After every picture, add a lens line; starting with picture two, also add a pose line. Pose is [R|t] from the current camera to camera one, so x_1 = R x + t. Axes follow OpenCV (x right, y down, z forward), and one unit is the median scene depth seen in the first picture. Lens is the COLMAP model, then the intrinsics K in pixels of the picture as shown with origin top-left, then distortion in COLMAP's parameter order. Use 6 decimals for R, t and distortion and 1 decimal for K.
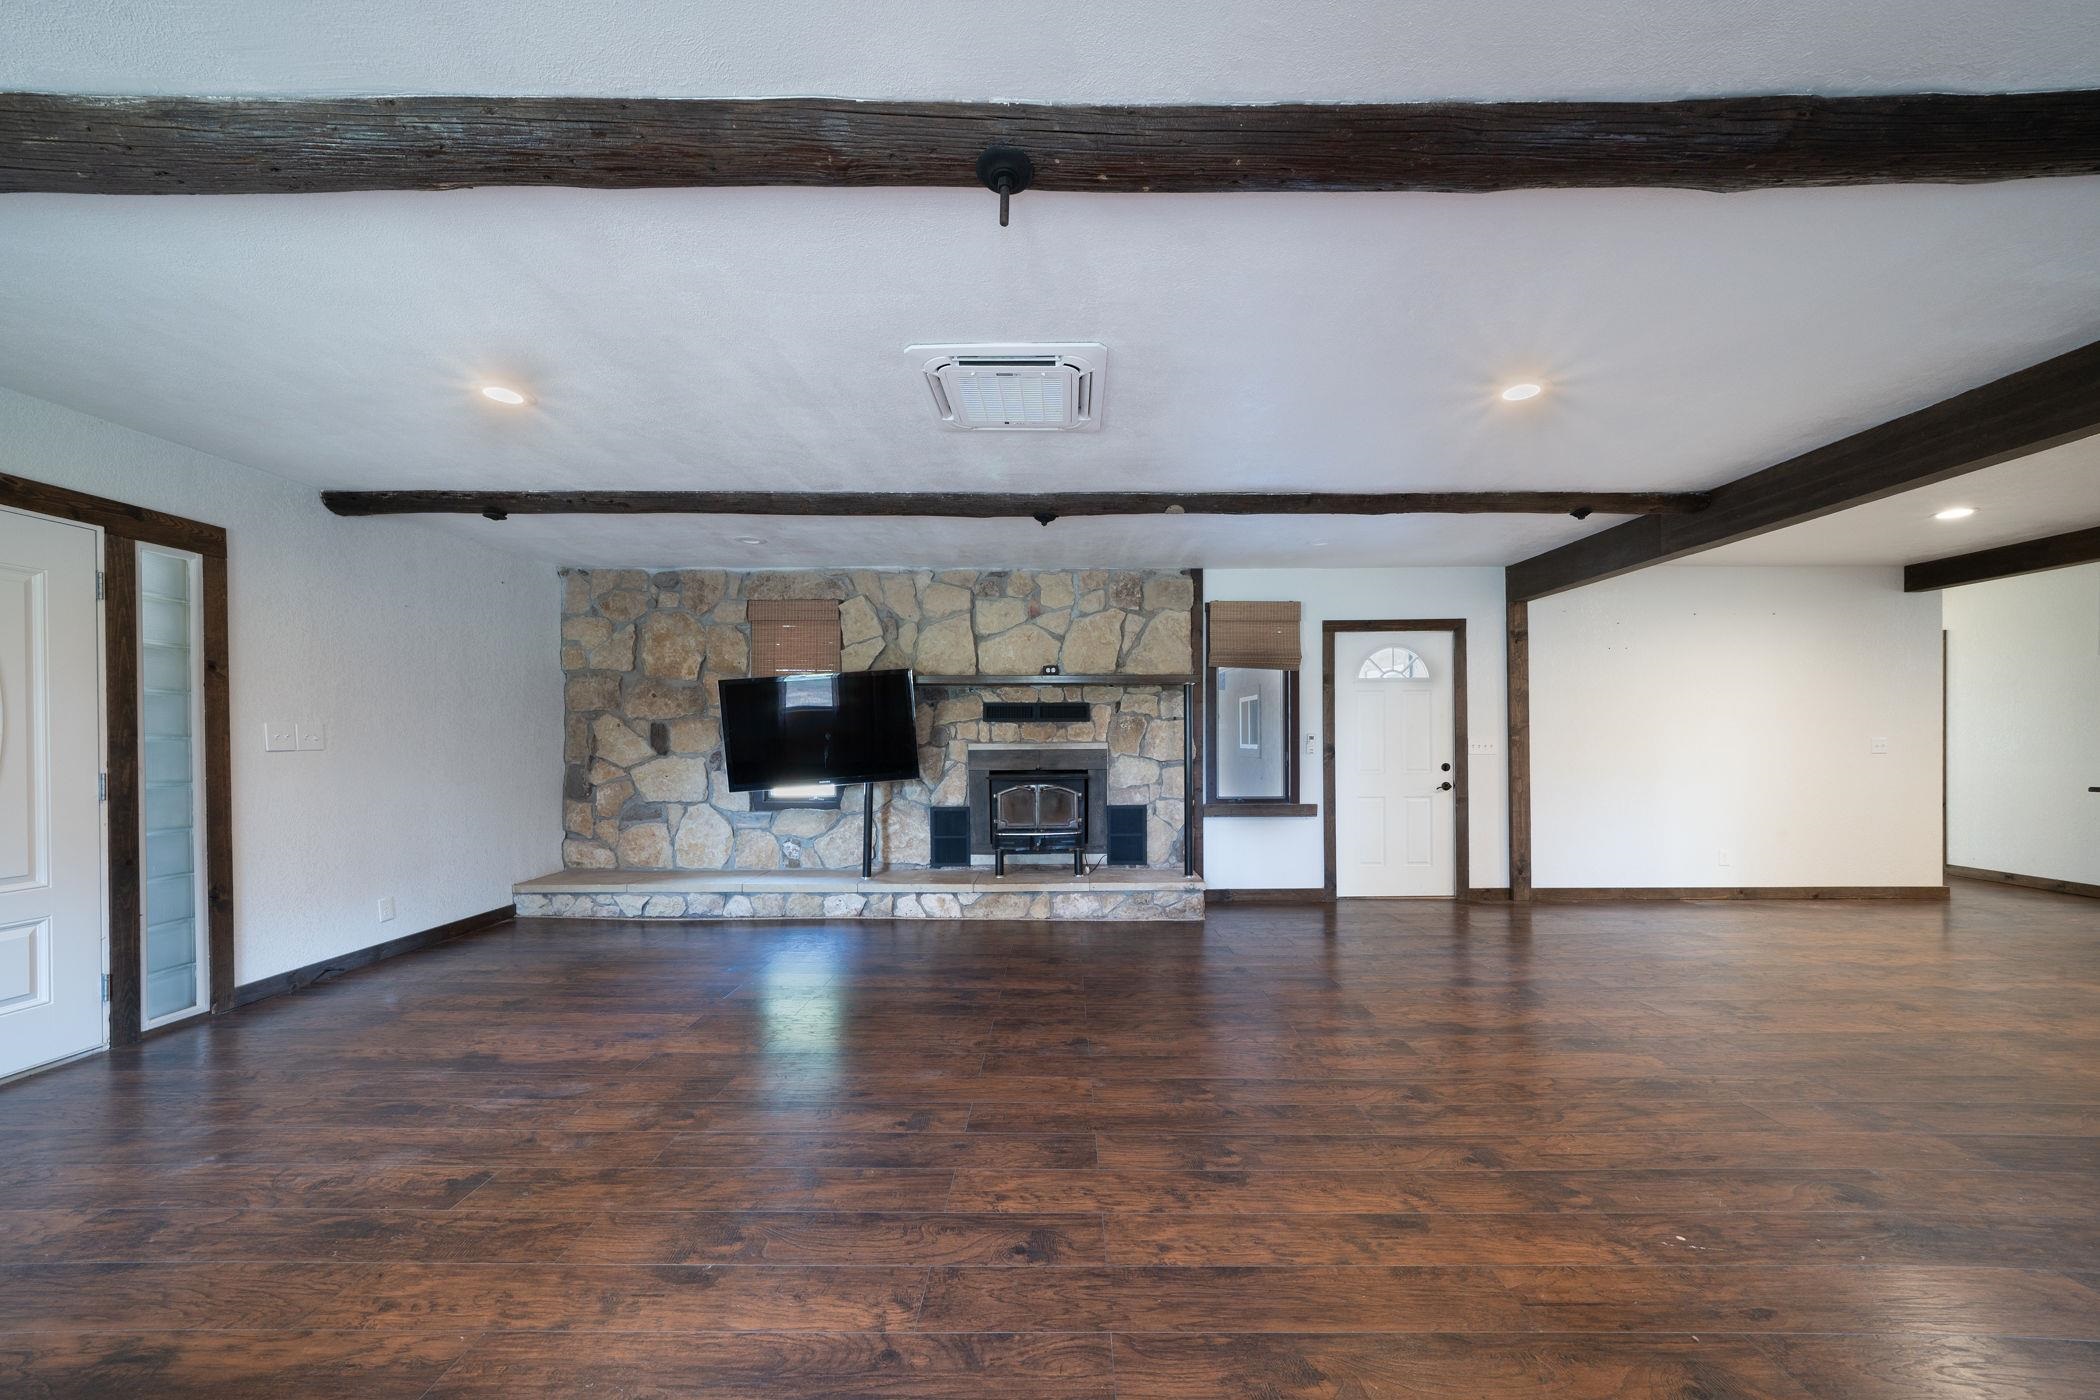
lens RADIAL K [[739.5, 0, 1051.6], [0, 739.5, 738.8], [0, 0, 1]] dist [-0.000307, -0.000033]
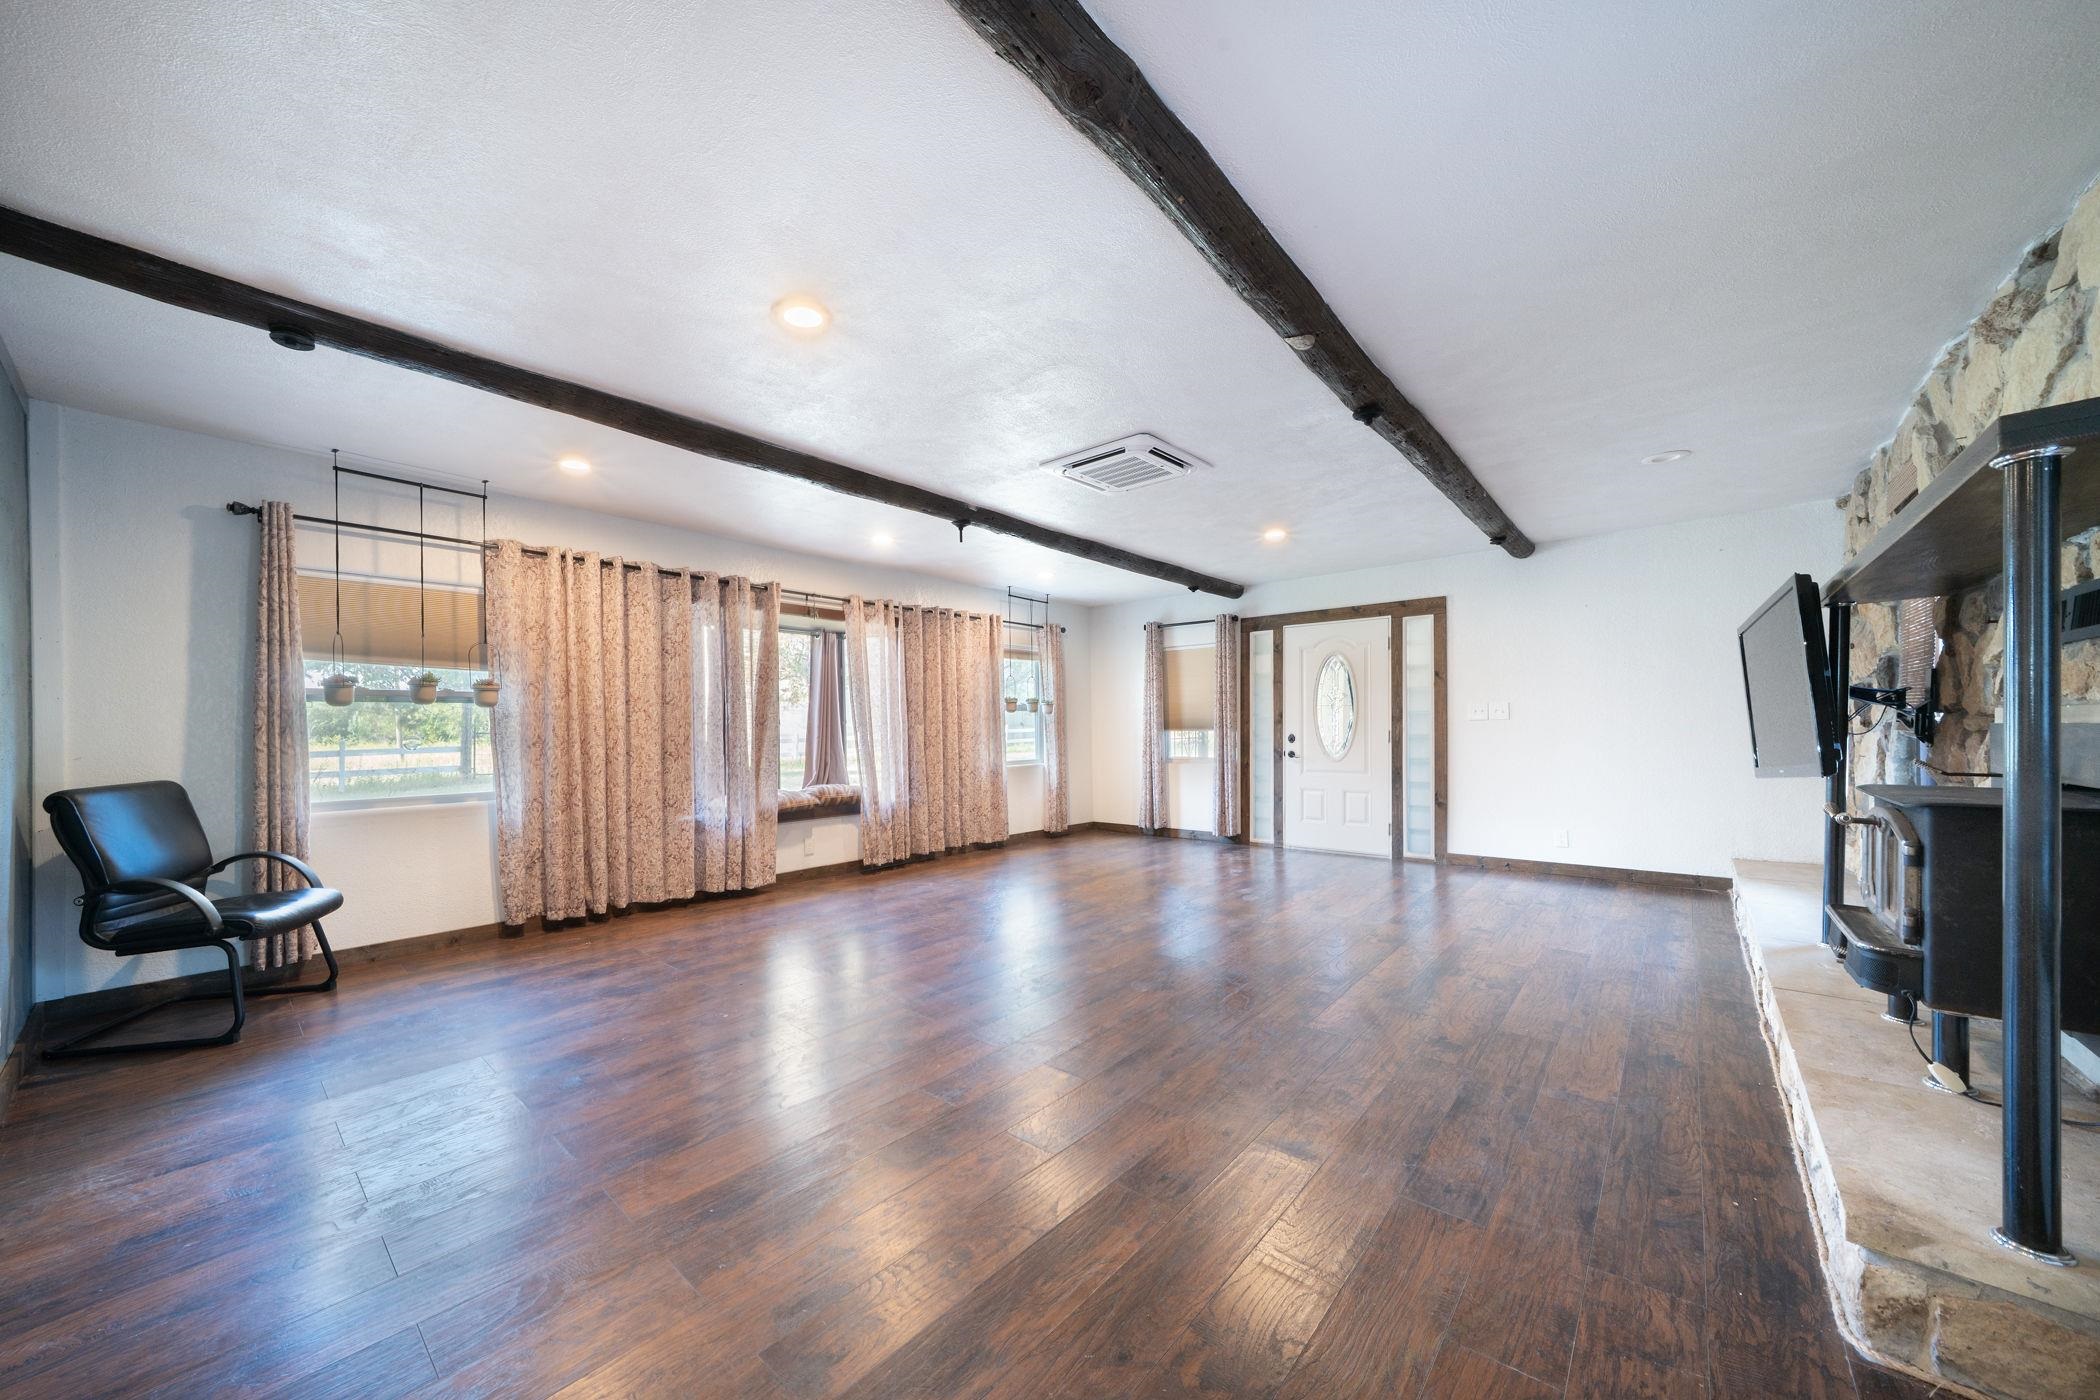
lens RADIAL K [[739.5, 0, 1051.6], [0, 739.5, 738.8], [0, 0, 1]] dist [-0.000307, -0.000033]
pose [[-0.650299, 0.013411, -0.759560, 0.887528], [0.008230, 0.999910, 0.010609, 0.035604], [0.759634, 0.000648, -0.650351, 1.471043]]
